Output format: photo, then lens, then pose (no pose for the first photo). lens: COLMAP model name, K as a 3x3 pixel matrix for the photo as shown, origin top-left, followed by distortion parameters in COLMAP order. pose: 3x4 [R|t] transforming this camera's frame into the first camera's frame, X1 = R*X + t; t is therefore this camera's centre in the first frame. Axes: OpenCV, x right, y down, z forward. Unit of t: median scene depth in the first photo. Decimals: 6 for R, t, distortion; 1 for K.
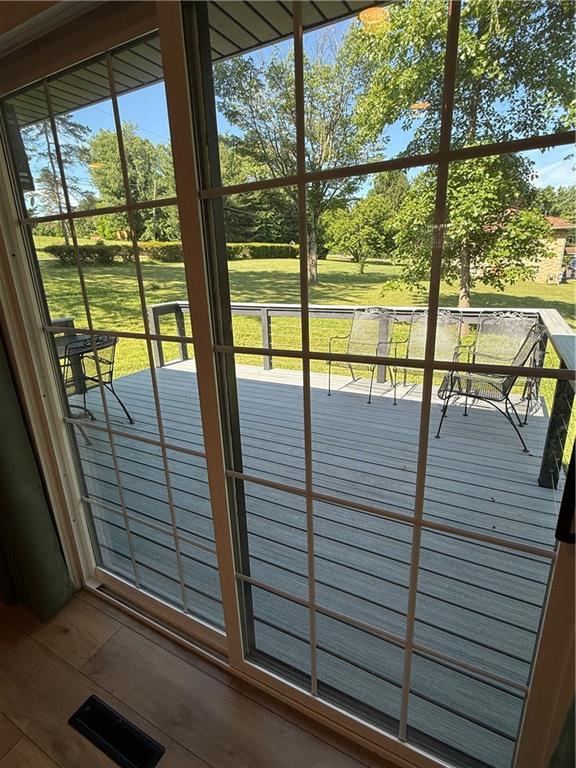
lens RADIAL K [[386.8, 0, 288.0], [0, 386.8, 384.0], [0, 0, 1]] dist [-0.003287, 0.000338]
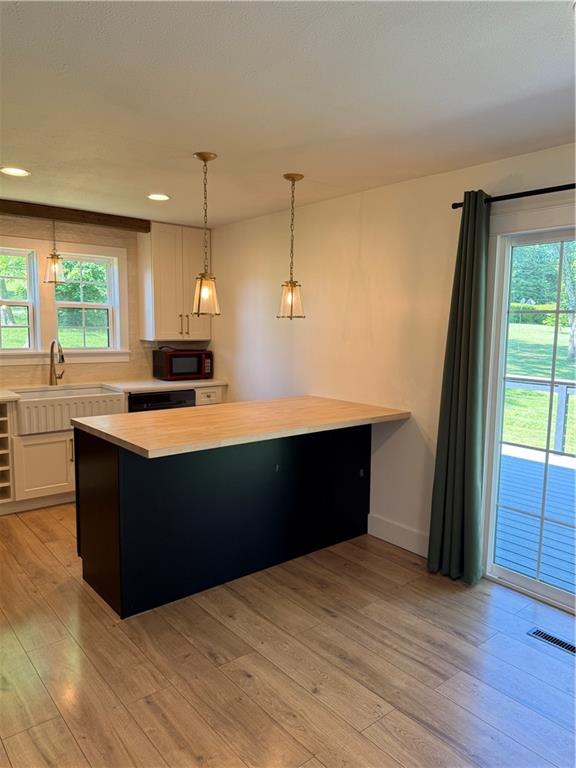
lens RADIAL K [[543.2, 0, 288.0], [0, 543.2, 384.0], [0, 0, 1]] dist [0.102002, -0.131172]
pose [[0.920293, 0.085782, -0.381709, -0.005341], [-0.157516, 0.974336, -0.160804, 0.010445], [0.358119, 0.208113, 0.910187, -0.093188]]
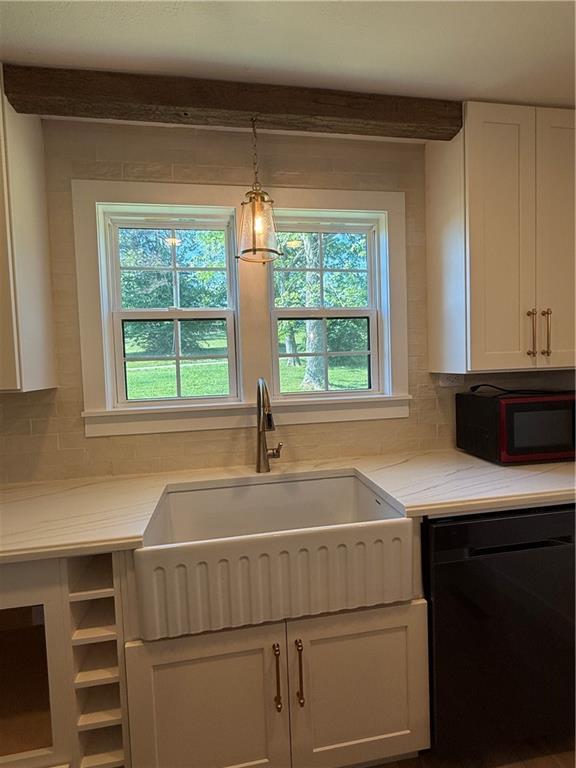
lens RADIAL K [[386.8, 0, 288.0], [0, 386.8, 384.0], [0, 0, 1]] dist [-0.003287, 0.000338]
pose [[0.607106, 0.048409, -0.793145, -0.425982], [-0.223044, 0.968397, -0.111622, -0.104345], [0.762675, 0.244673, 0.598717, 0.378914]]
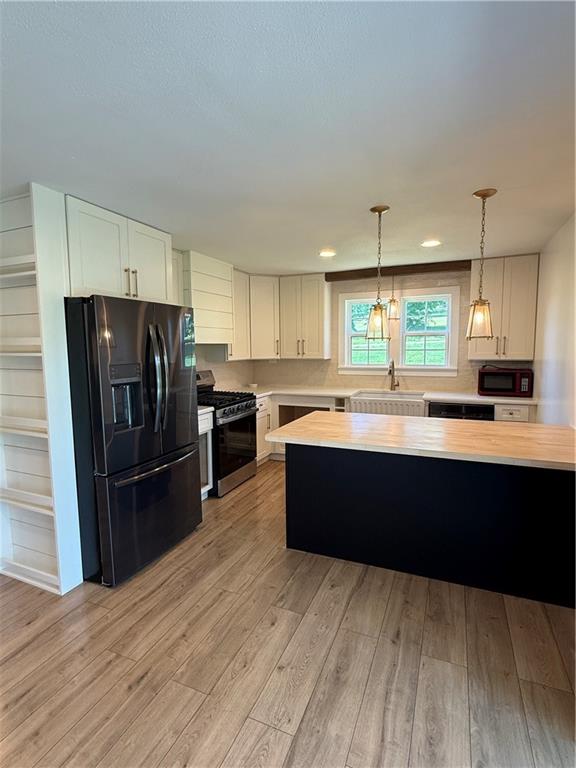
lens RADIAL K [[386.8, 0, 288.0], [0, 386.8, 384.0], [0, 0, 1]] dist [-0.003287, 0.000338]
pose [[0.075174, 0.129443, -0.988733, 0.169127], [-0.293876, 0.950377, 0.102078, -0.101052], [0.952883, 0.282892, 0.109484, 0.235481]]
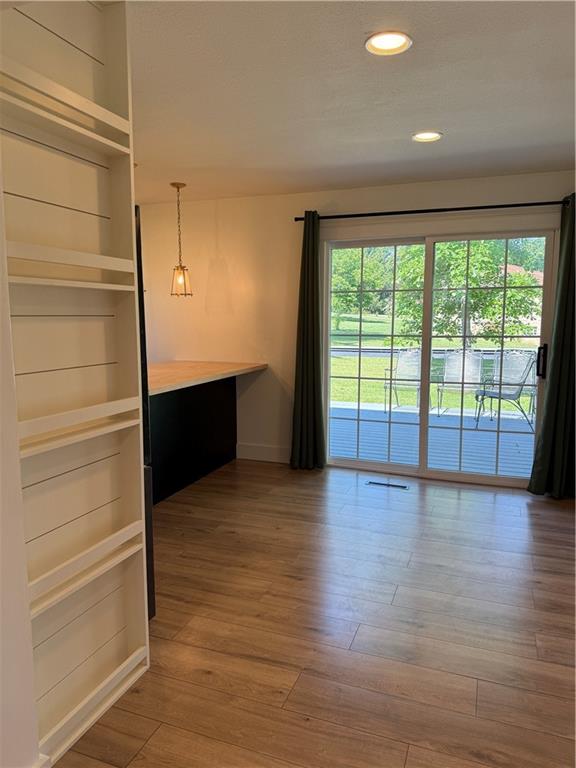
lens RADIAL K [[532.8, 0, 288.0], [0, 532.8, 384.0], [0, 0, 1]] dist [0.019342, -0.026501]
pose [[0.992392, 0.012172, 0.122516, -0.190816], [0.009757, 0.984196, -0.176816, 0.106880], [-0.122732, 0.176666, 0.976589, -0.306092]]
